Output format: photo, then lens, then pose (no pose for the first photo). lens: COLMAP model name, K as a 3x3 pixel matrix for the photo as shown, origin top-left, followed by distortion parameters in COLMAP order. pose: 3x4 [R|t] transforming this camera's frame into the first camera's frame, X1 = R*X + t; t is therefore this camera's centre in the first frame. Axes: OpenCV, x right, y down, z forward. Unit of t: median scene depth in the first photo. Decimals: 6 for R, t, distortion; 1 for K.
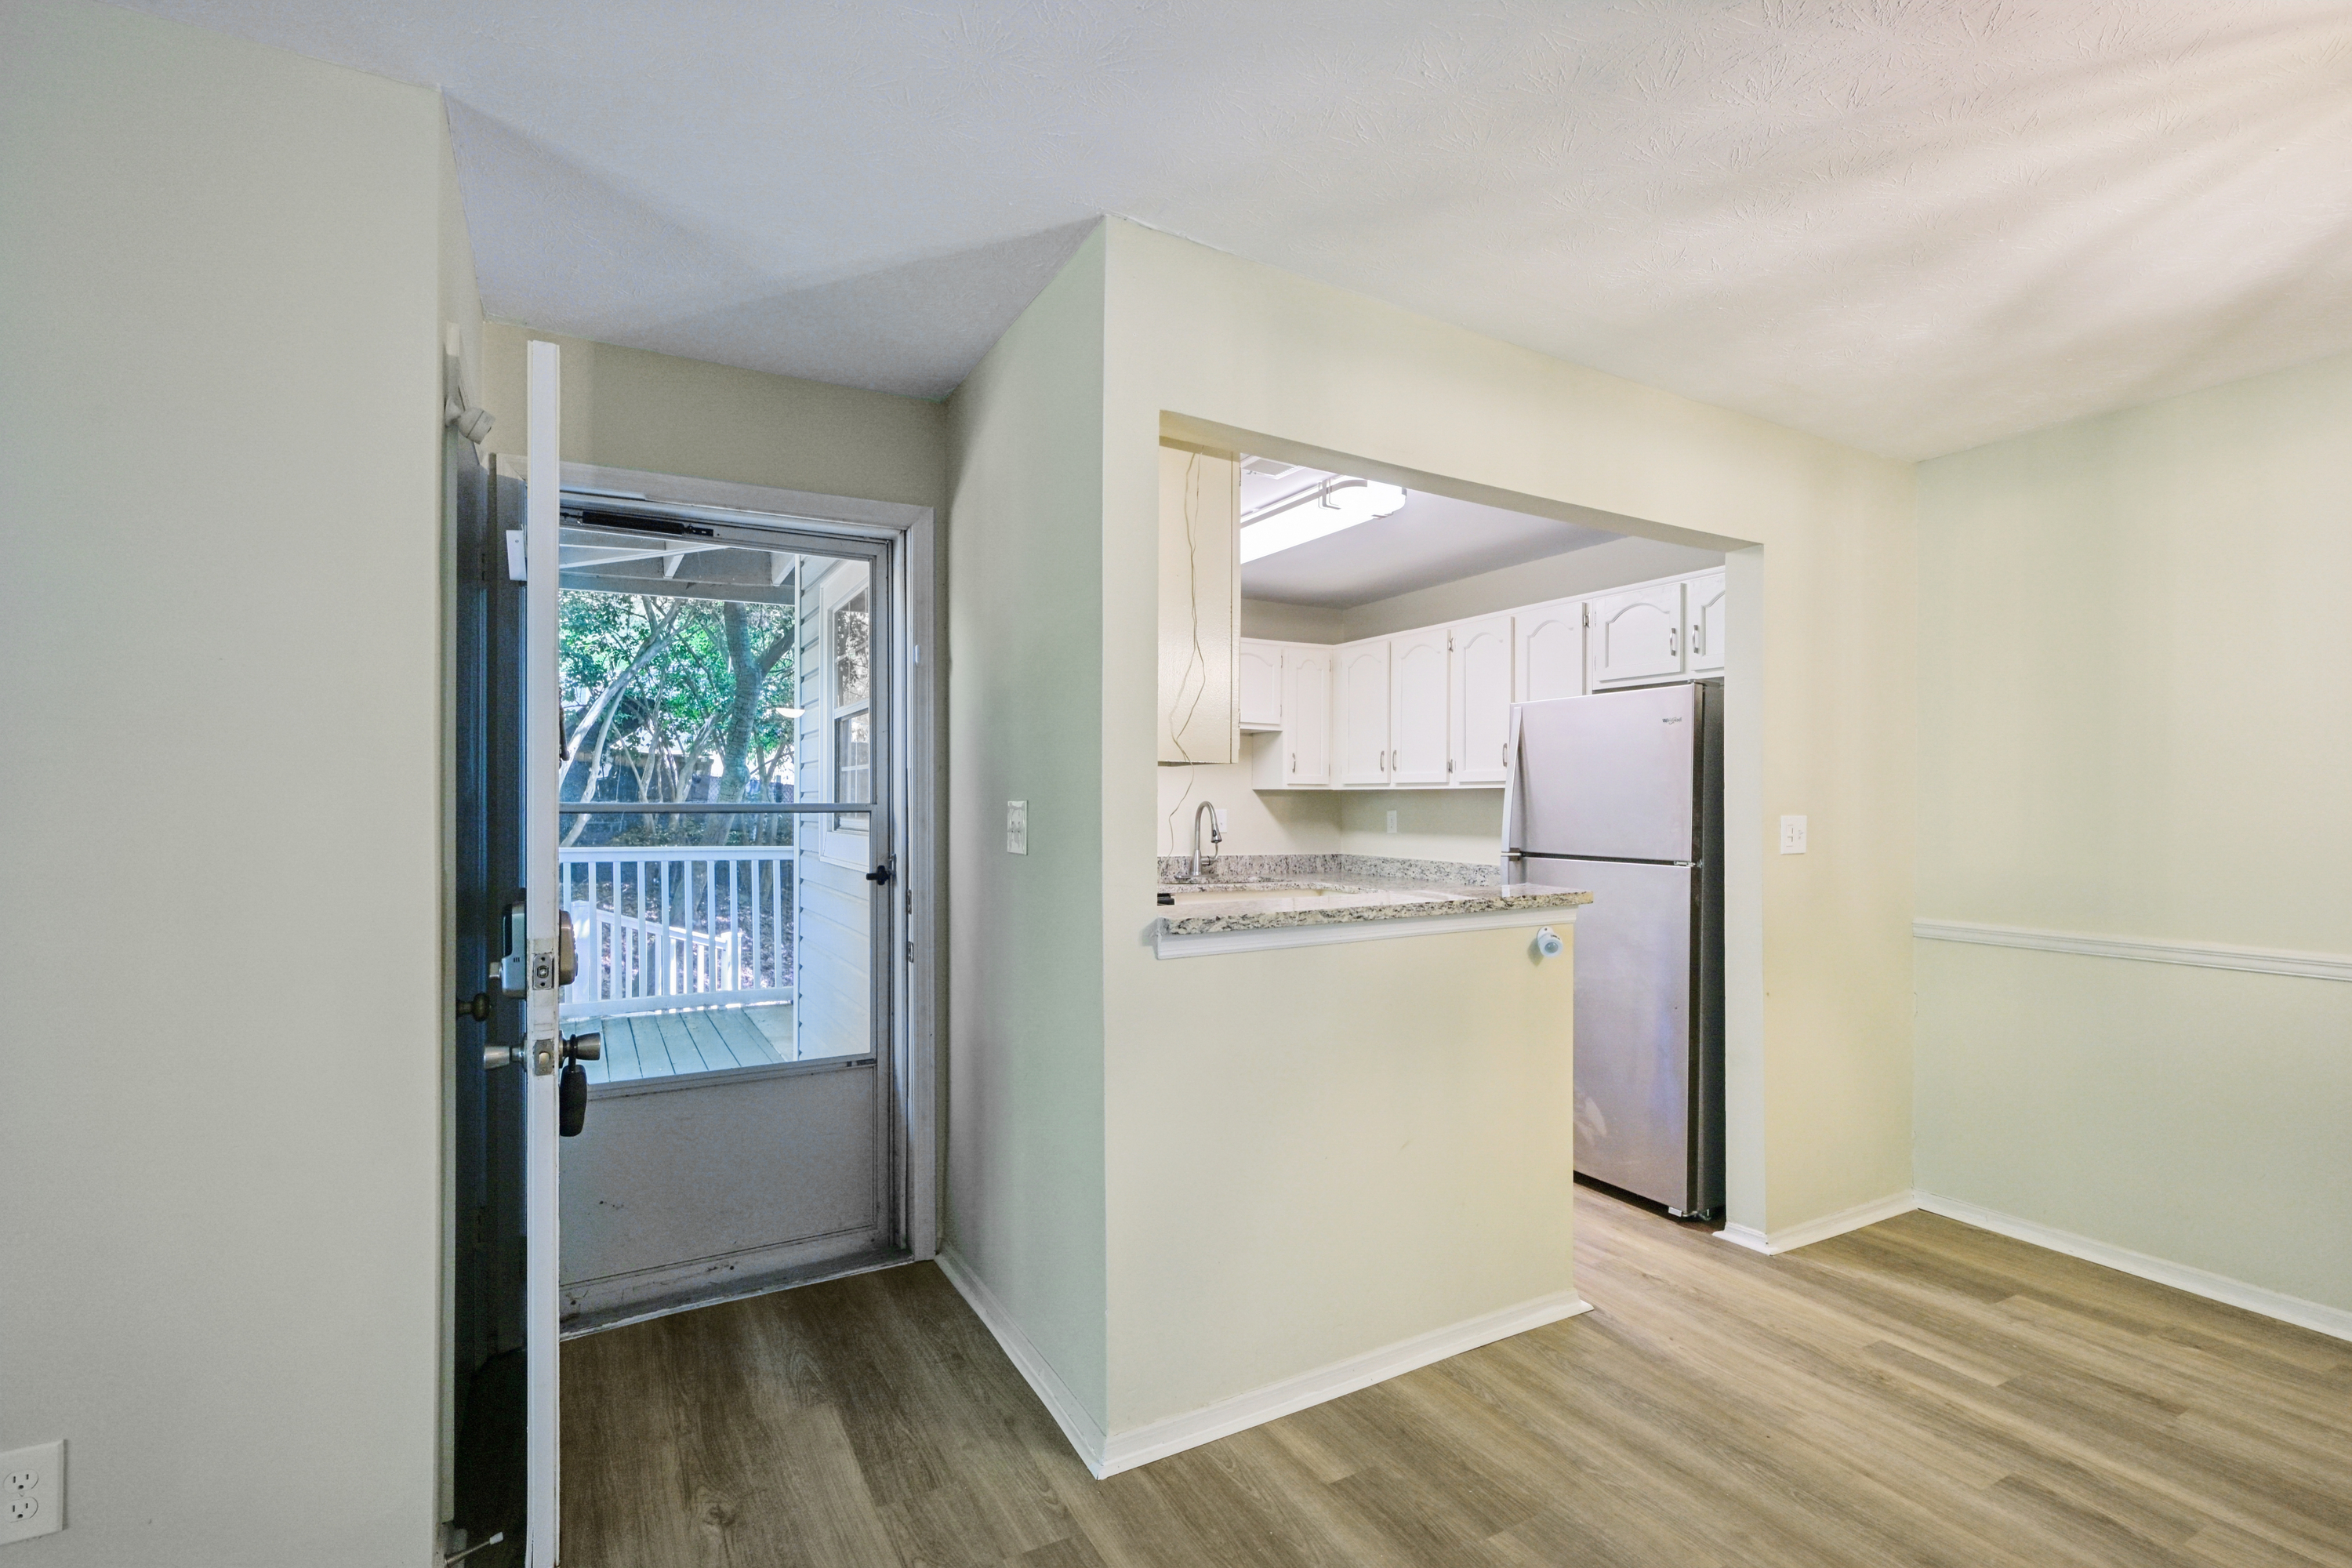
lens RADIAL K [[1066.3, 0, 1180.1], [0, 1066.3, 796.1], [0, 0, 1]] dist [0.001725, 0.000617]
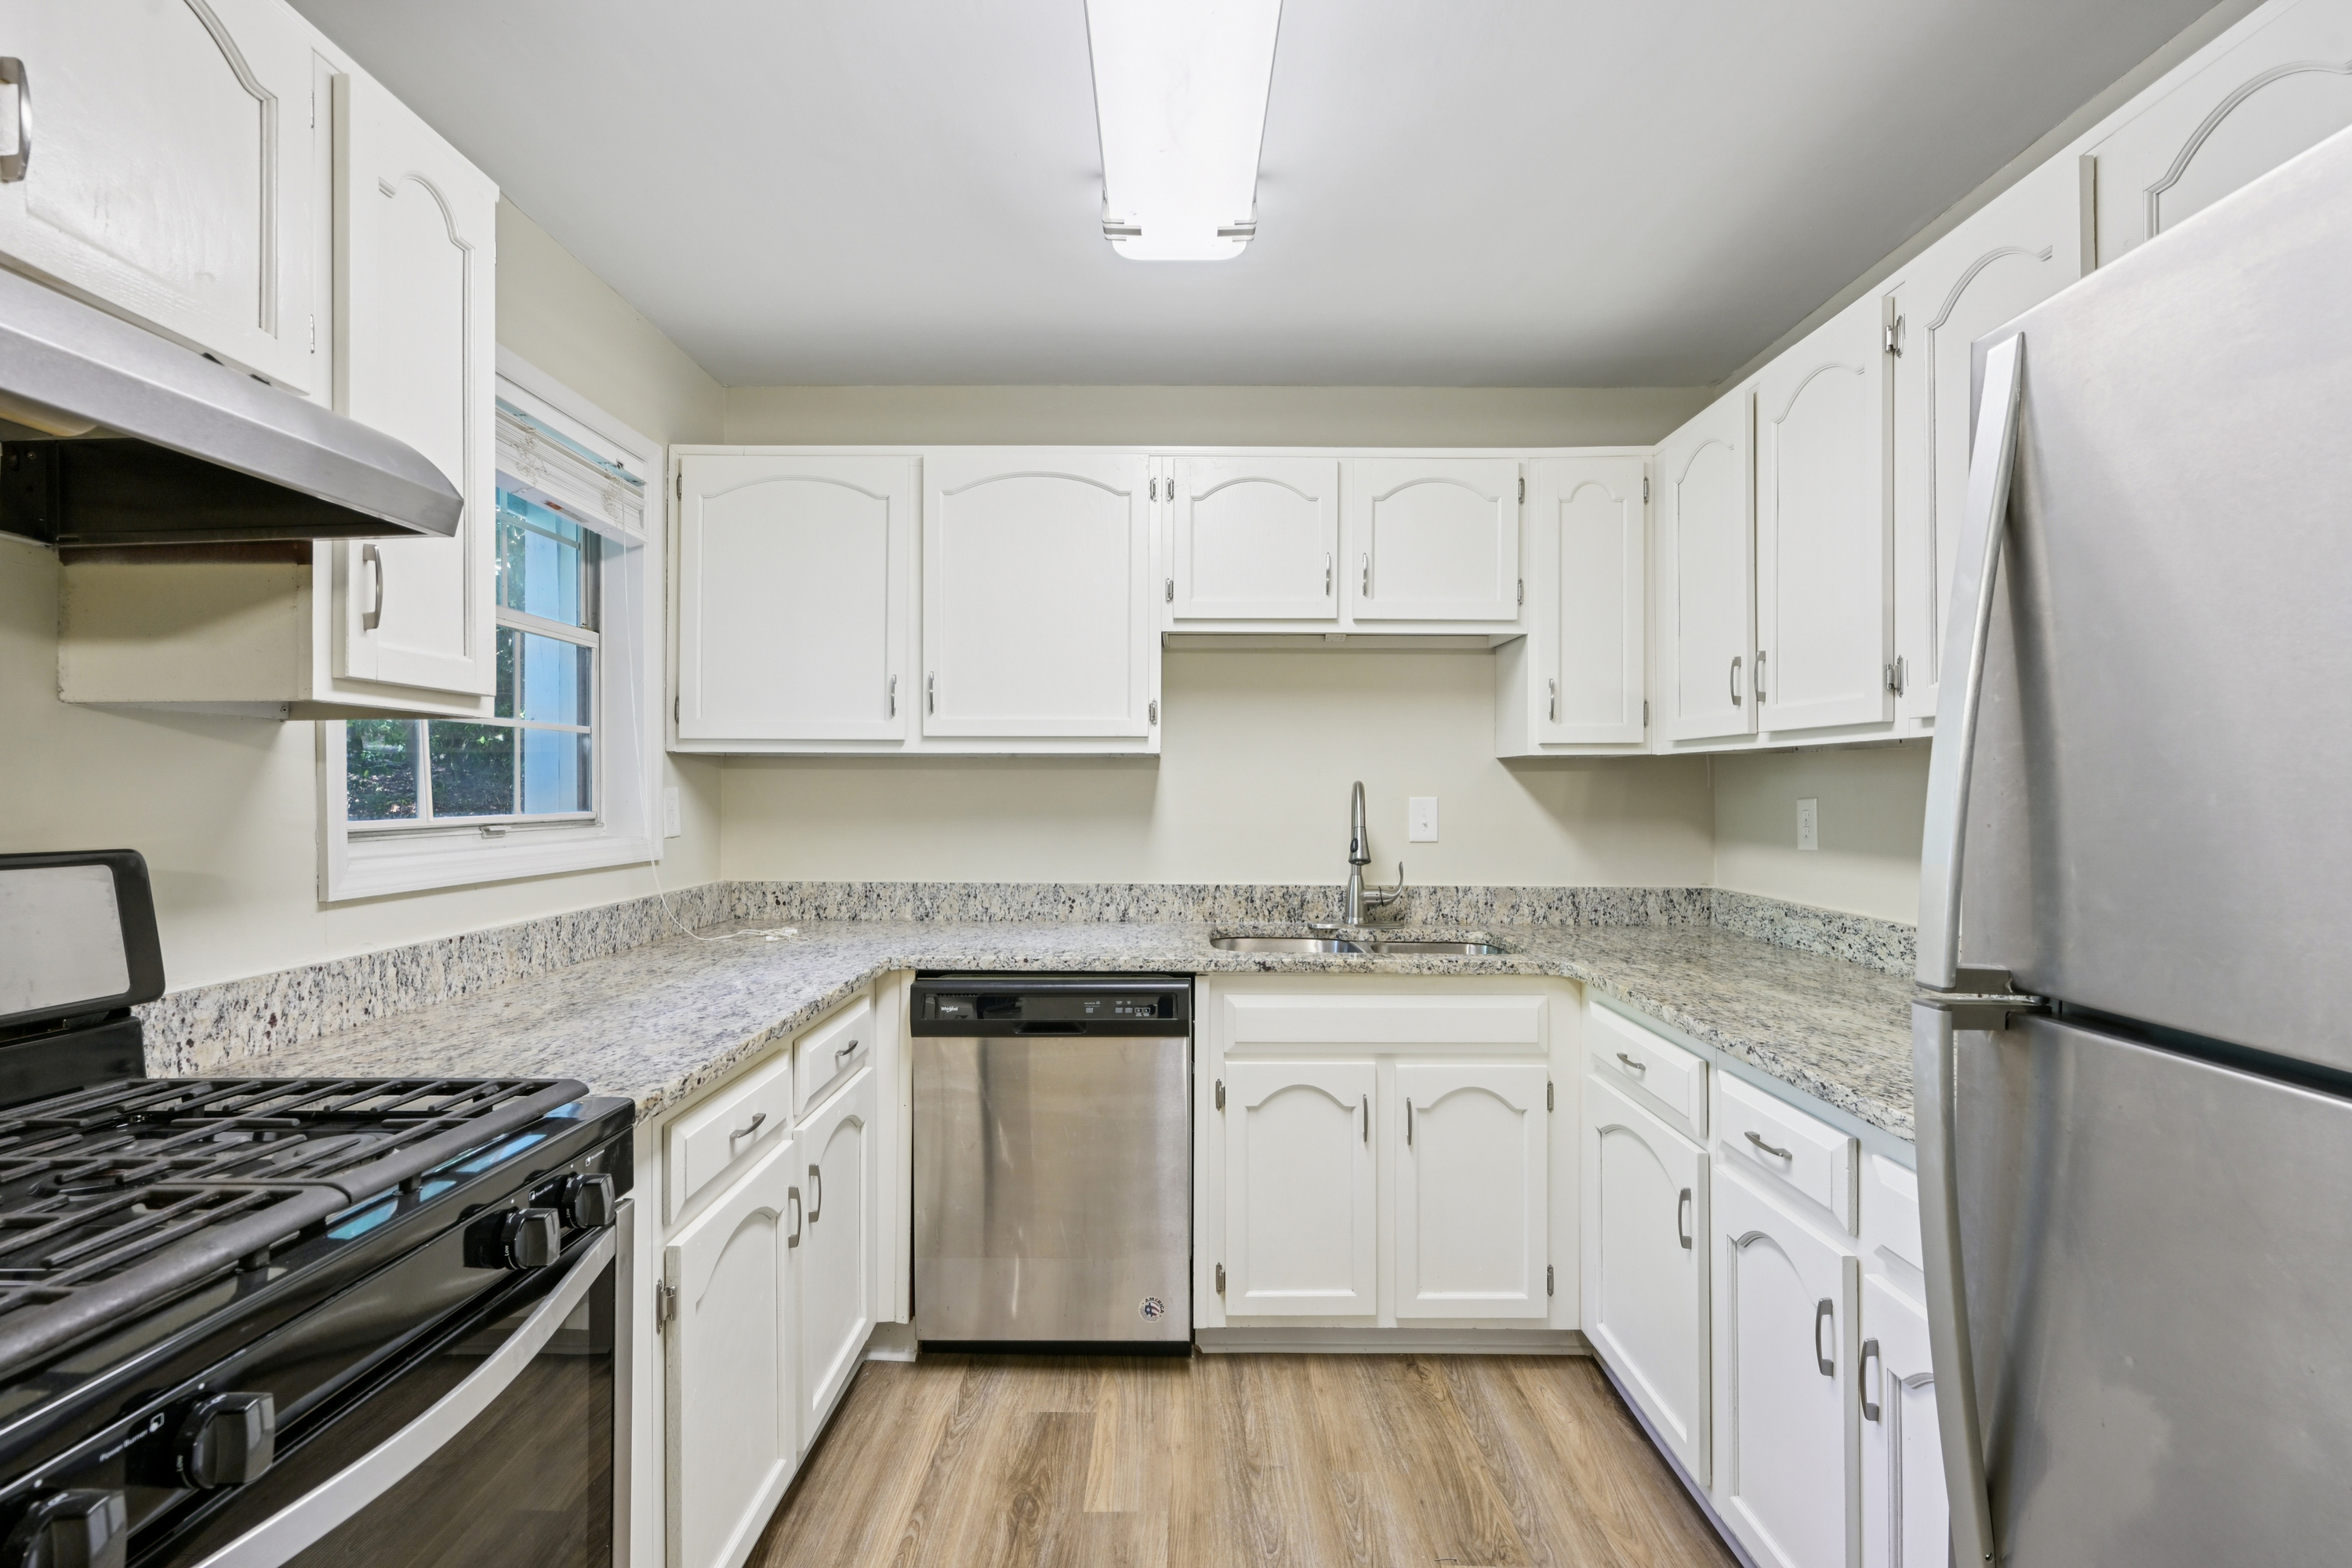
lens RADIAL K [[1066.3, 0, 1179.4], [0, 1066.3, 784.2], [0, 0, 1]] dist [0.001725, 0.000617]
pose [[0.878478, -0.006610, -0.477738, 0.183809], [0.005930, 0.999978, -0.002932, 0.006918], [0.477747, -0.000258, 0.878498, 0.491161]]
